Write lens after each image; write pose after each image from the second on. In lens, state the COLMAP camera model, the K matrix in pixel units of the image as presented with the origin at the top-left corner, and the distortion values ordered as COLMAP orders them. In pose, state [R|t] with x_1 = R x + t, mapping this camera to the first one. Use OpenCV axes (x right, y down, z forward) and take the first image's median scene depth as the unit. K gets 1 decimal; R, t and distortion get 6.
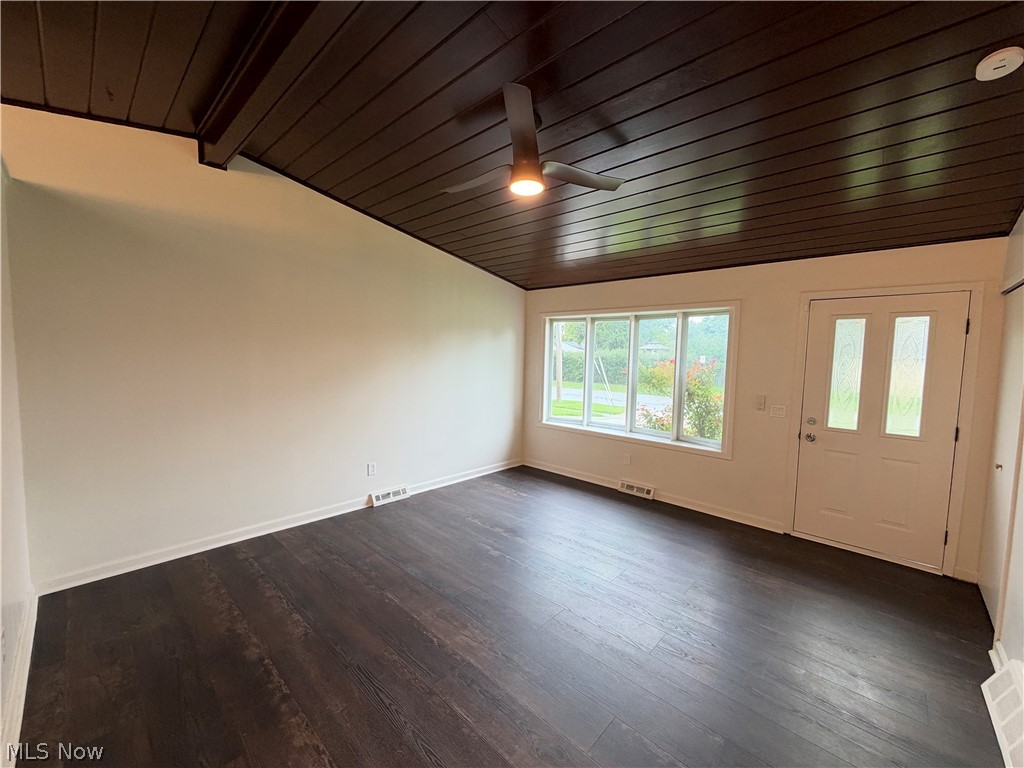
lens RADIAL K [[409.6, 0, 509.2], [0, 409.6, 384.4], [0, 0, 1]] dist [0.000137, 0.000492]
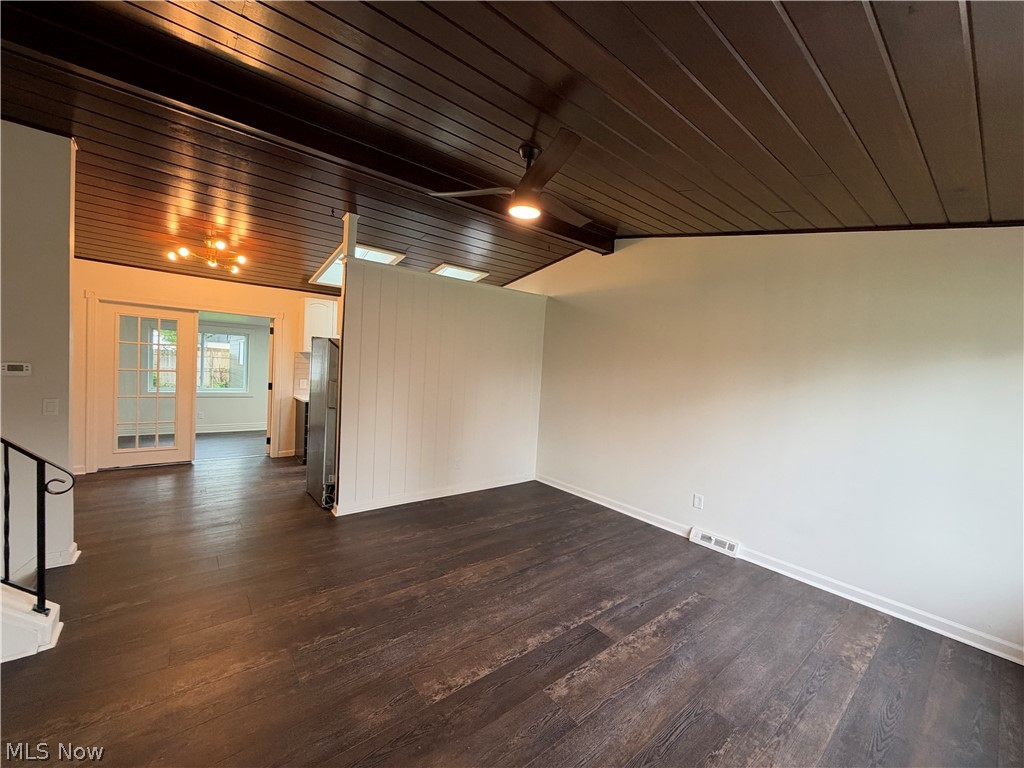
lens RADIAL K [[409.6, 0, 509.2], [0, 409.6, 384.4], [0, 0, 1]] dist [0.000137, 0.000492]
pose [[-0.134629, 0.022157, -0.990648, 0.748421], [-0.132304, 0.990396, 0.040131, -0.046180], [0.982024, 0.136470, -0.130405, 0.762023]]
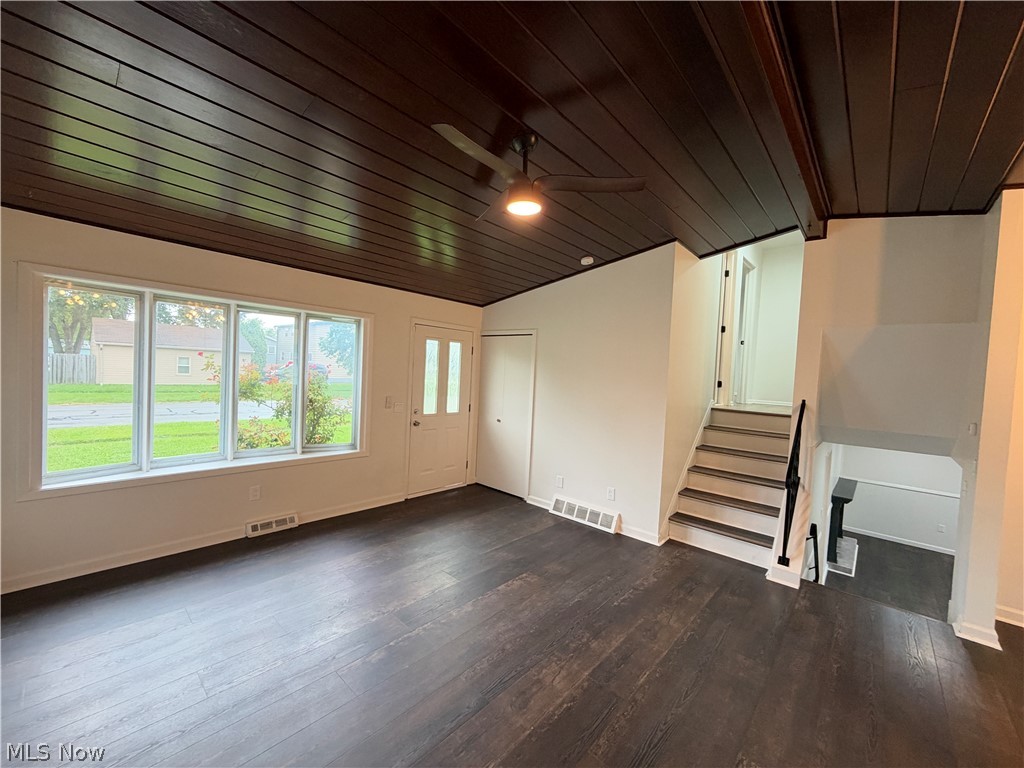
lens RADIAL K [[407.4, 0, 507.0], [0, 407.4, 396.6], [0, 0, 1]] dist [0.000924, 0.000214]
pose [[-0.013871, -0.090691, 0.995782, -0.619089], [0.022519, 0.995597, 0.090988, -0.077997], [-0.999650, 0.023686, -0.011767, 0.695607]]
